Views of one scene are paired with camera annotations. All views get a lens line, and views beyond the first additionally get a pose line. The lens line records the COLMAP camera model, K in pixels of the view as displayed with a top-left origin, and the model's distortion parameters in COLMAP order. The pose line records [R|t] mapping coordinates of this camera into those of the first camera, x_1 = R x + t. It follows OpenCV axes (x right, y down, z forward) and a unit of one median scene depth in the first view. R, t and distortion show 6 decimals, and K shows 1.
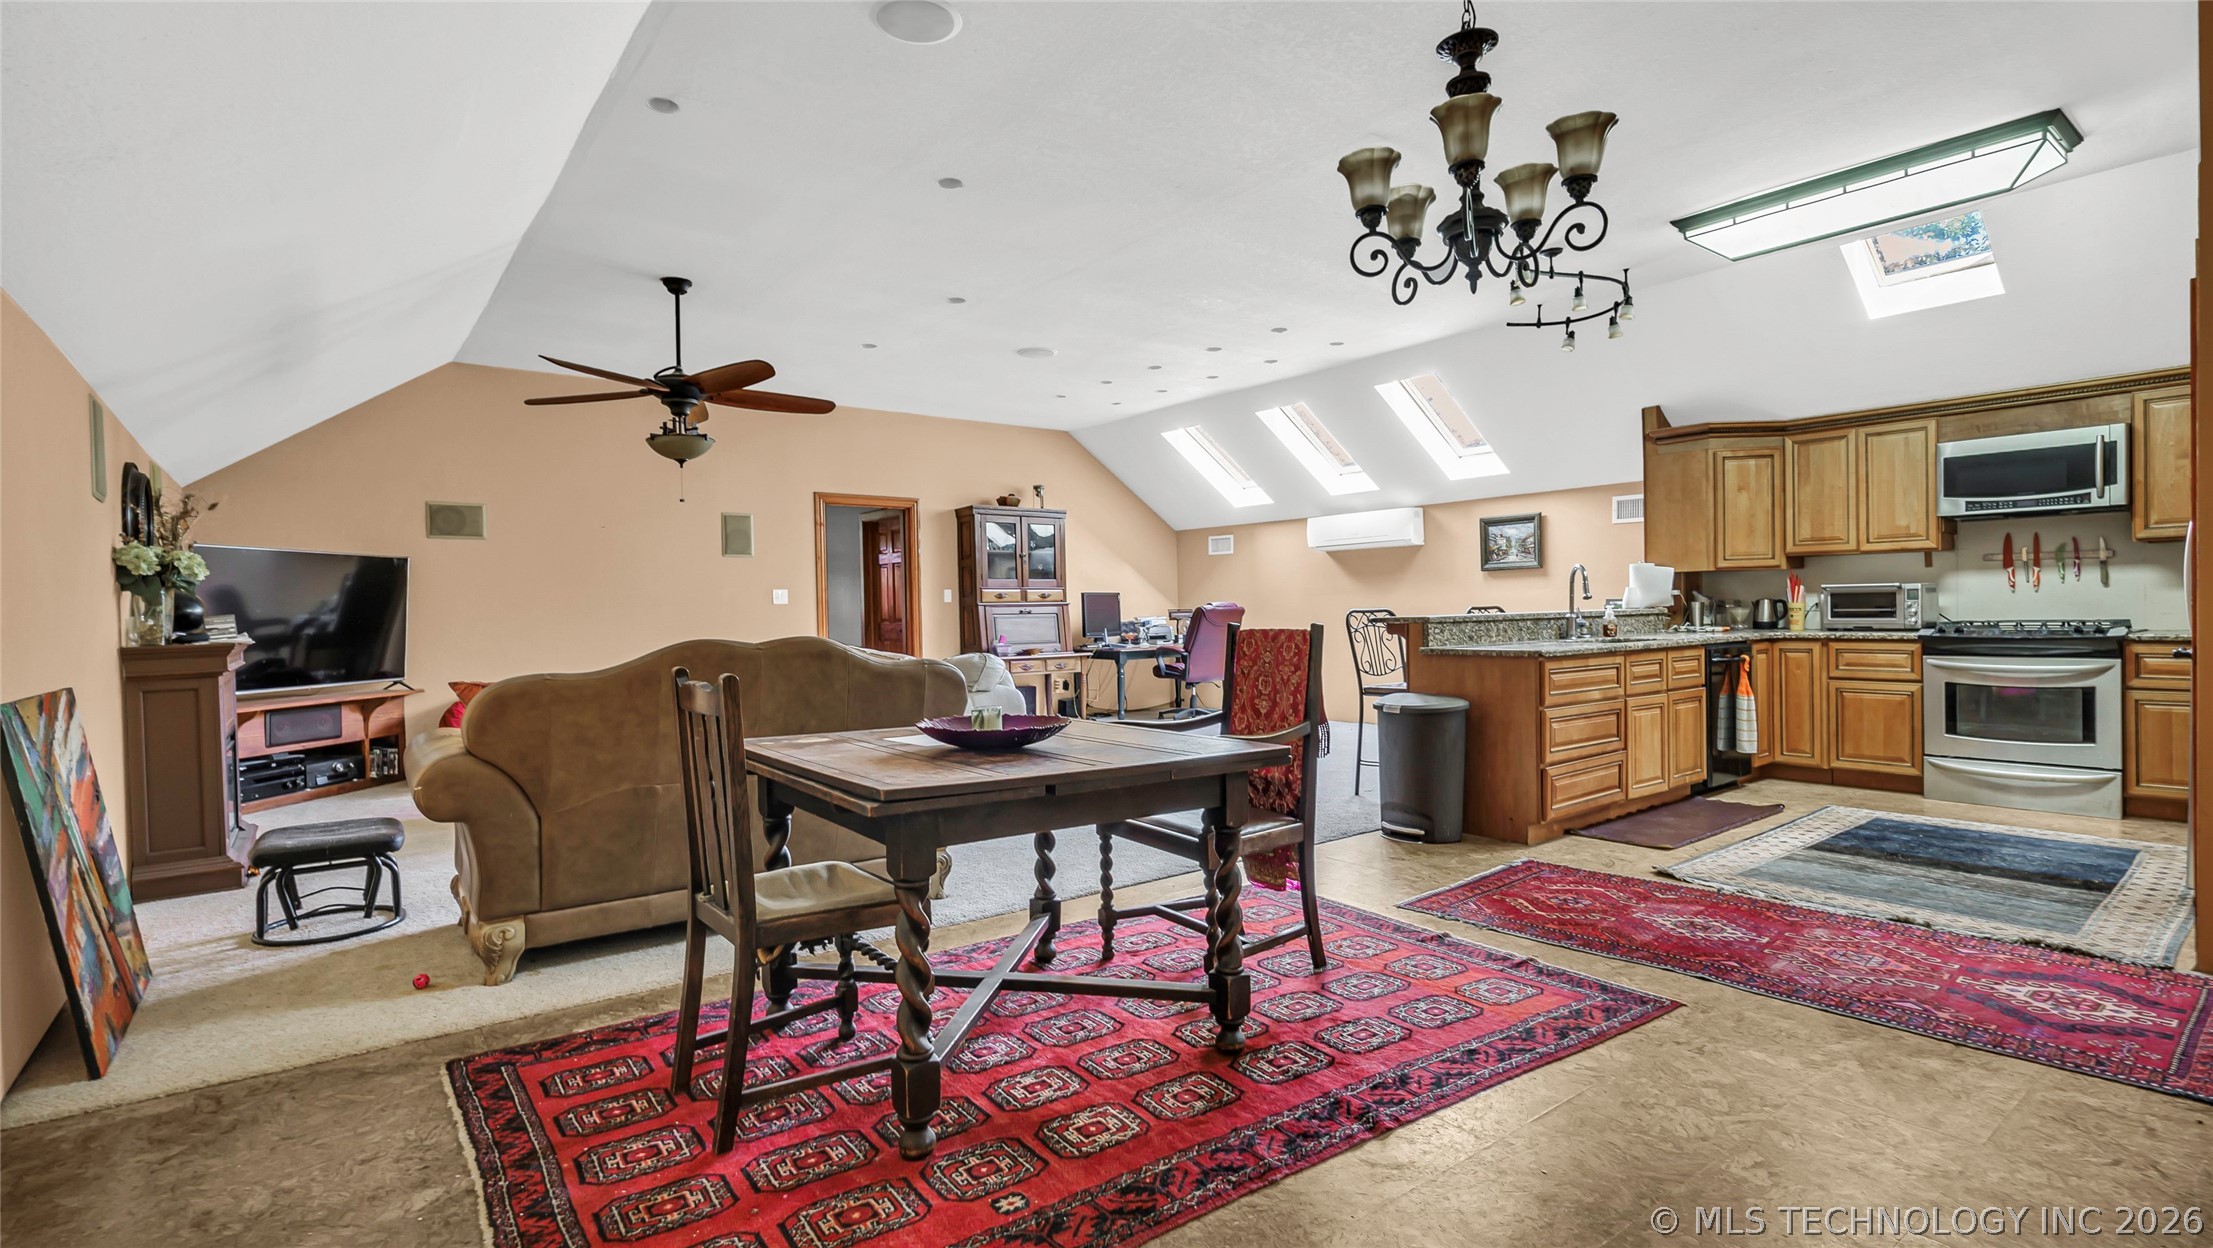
lens RADIAL K [[1015.4, 0, 1103.3], [0, 1015.4, 614.1], [0, 0, 1]] dist [-0.004555, -0.000352]
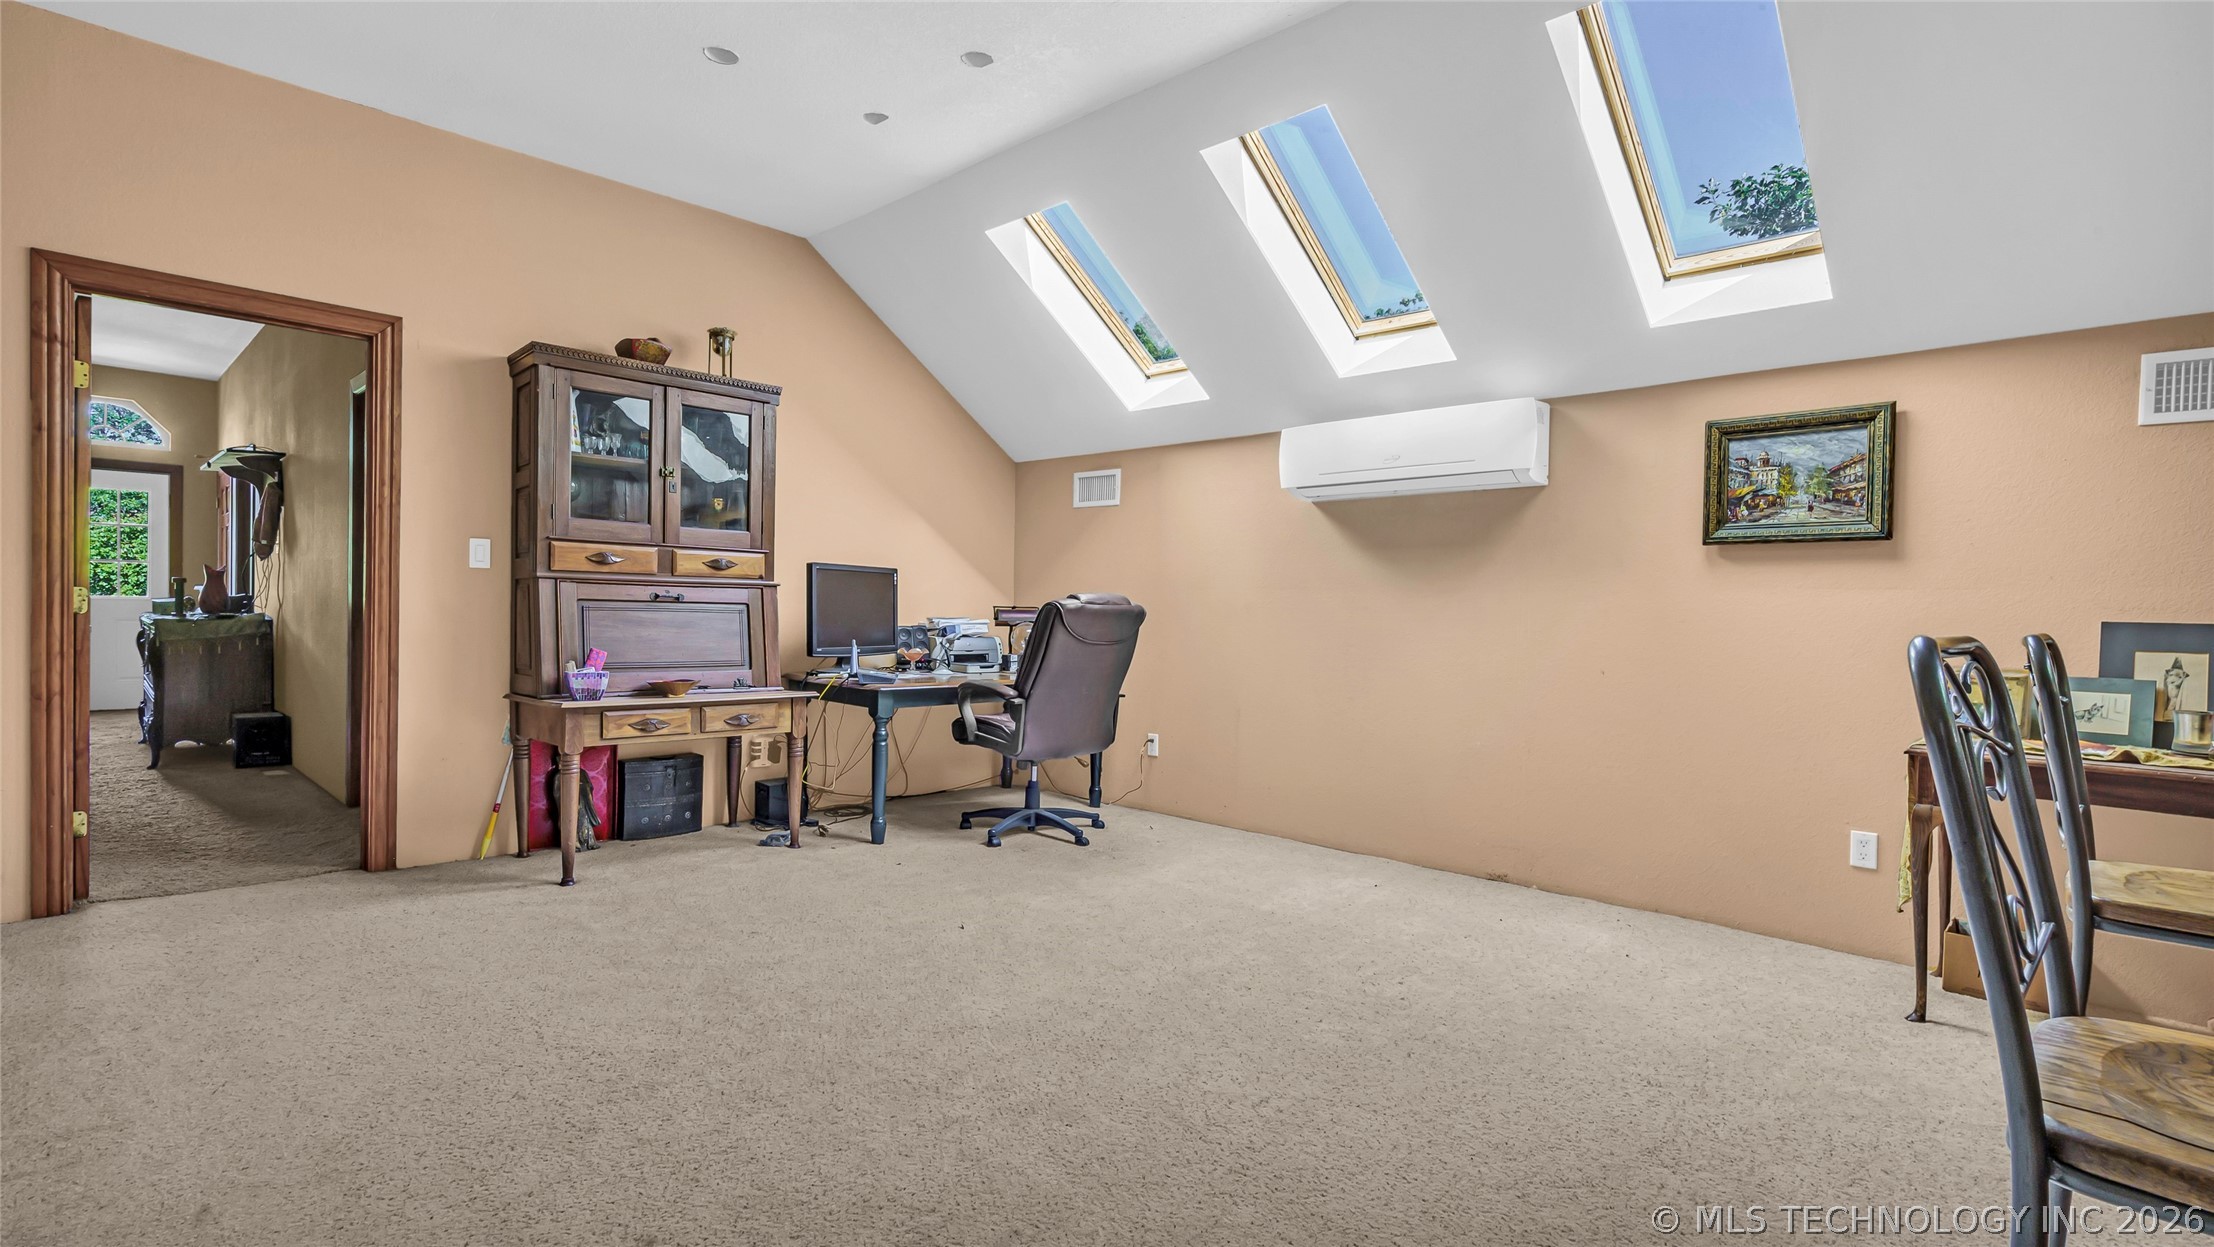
lens RADIAL K [[1035.7, 0, 1093.7], [0, 1035.7, 635.6], [0, 0, 1]] dist [-0.002551, -0.000332]
pose [[0.991336, 0.037733, 0.125813, 0.083644], [-0.040516, 0.998986, 0.019634, -0.002822], [-0.124944, -0.024561, 0.991860, 0.799305]]
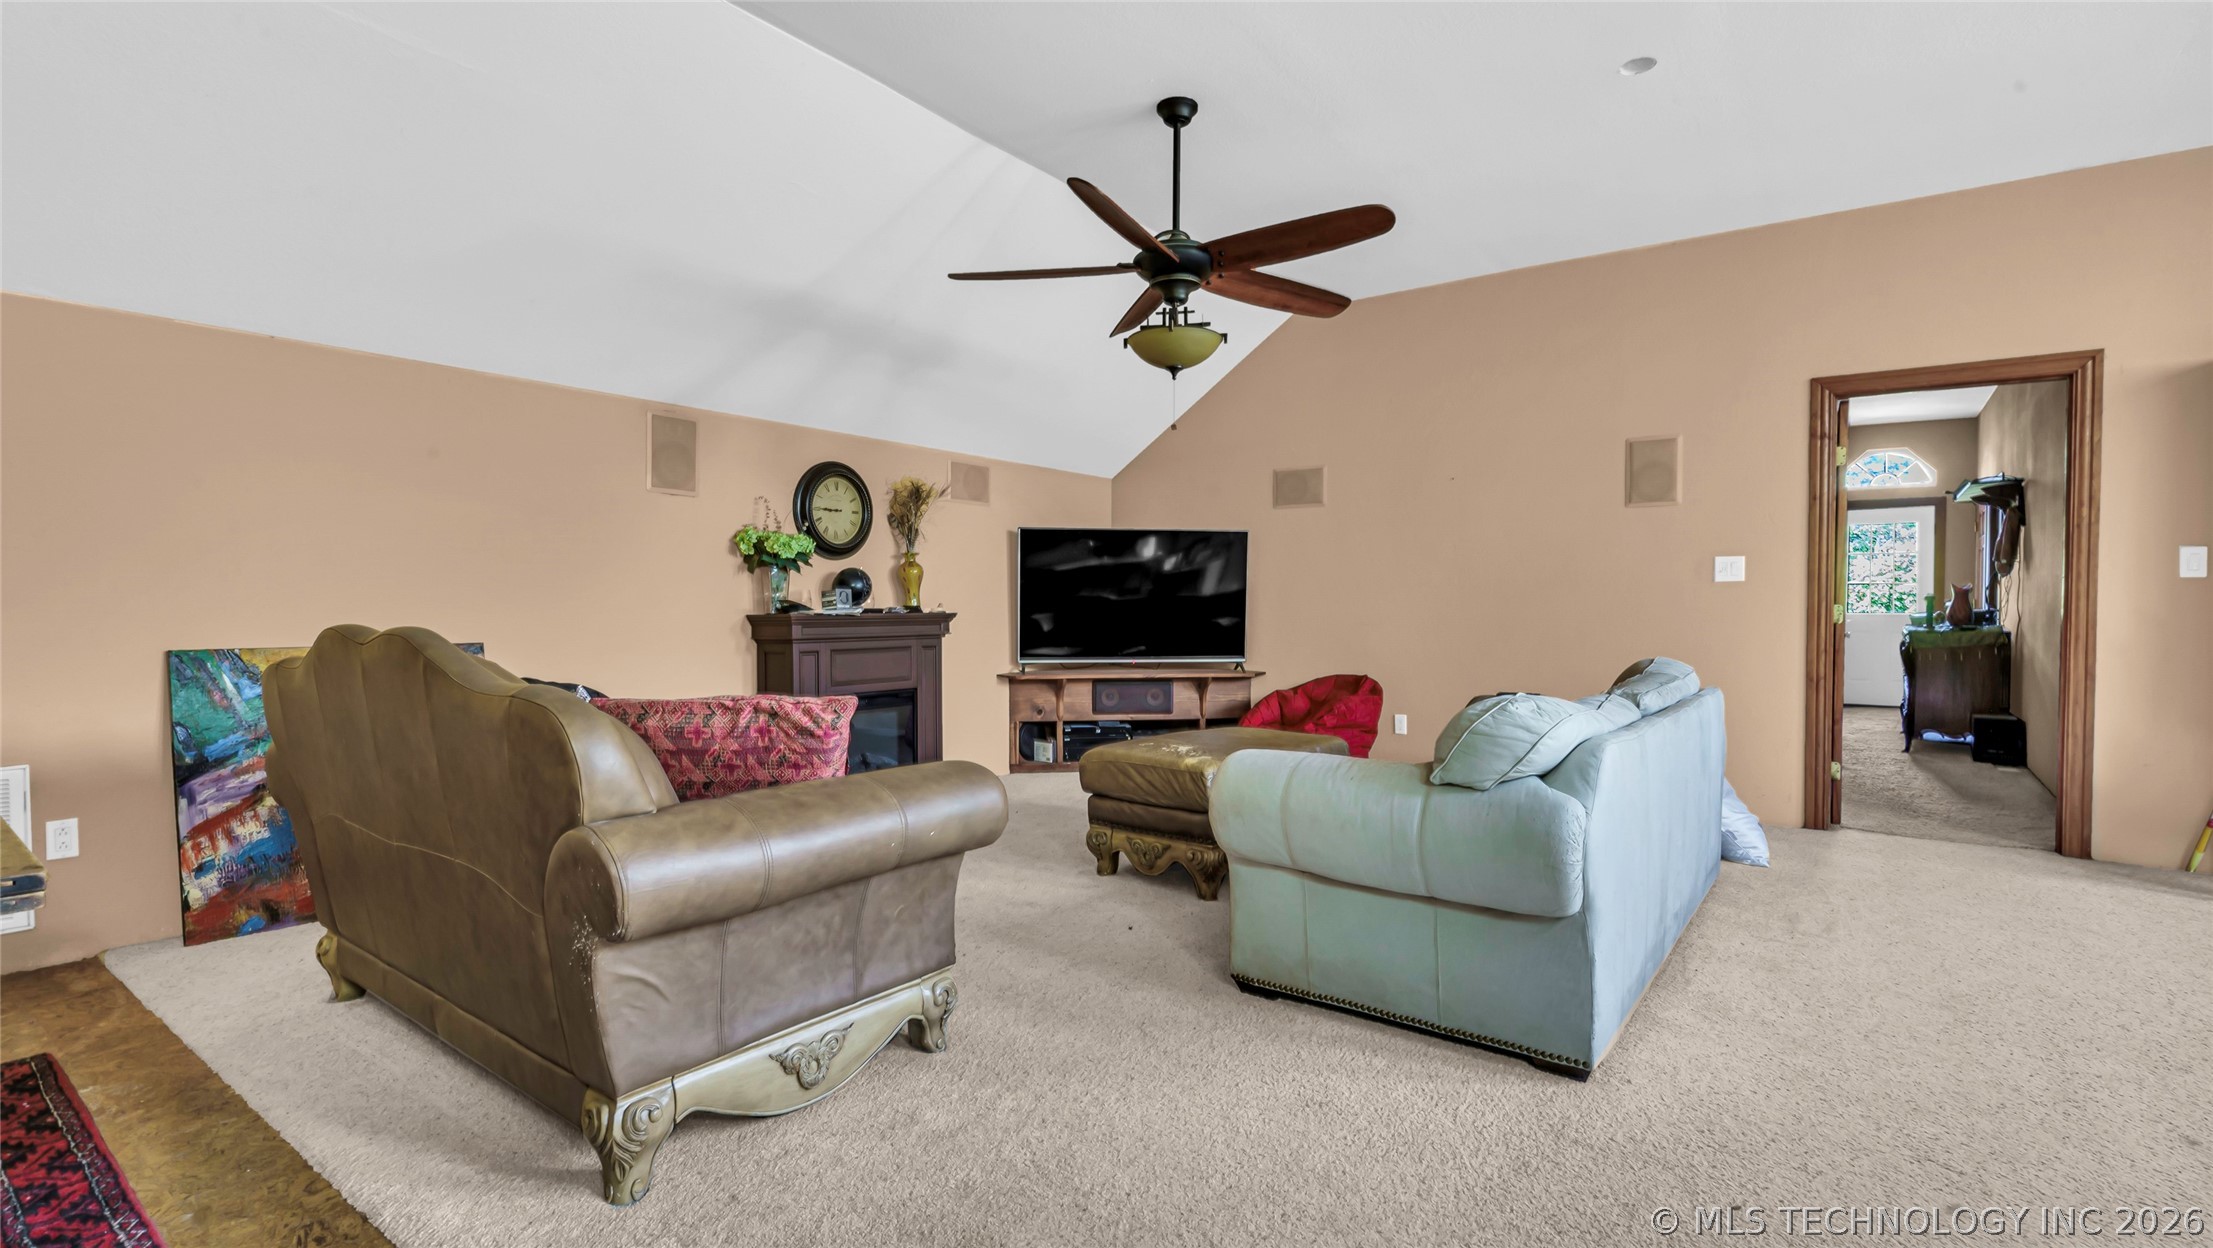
lens RADIAL K [[1015.4, 0, 1103.3], [0, 1015.4, 614.1], [0, 0, 1]] dist [-0.004555, -0.000352]
pose [[0.261288, 0.029094, -0.964822, 0.205582], [-0.010817, 0.999571, 0.027212, -0.003690], [0.965200, 0.003327, 0.261490, 0.680150]]
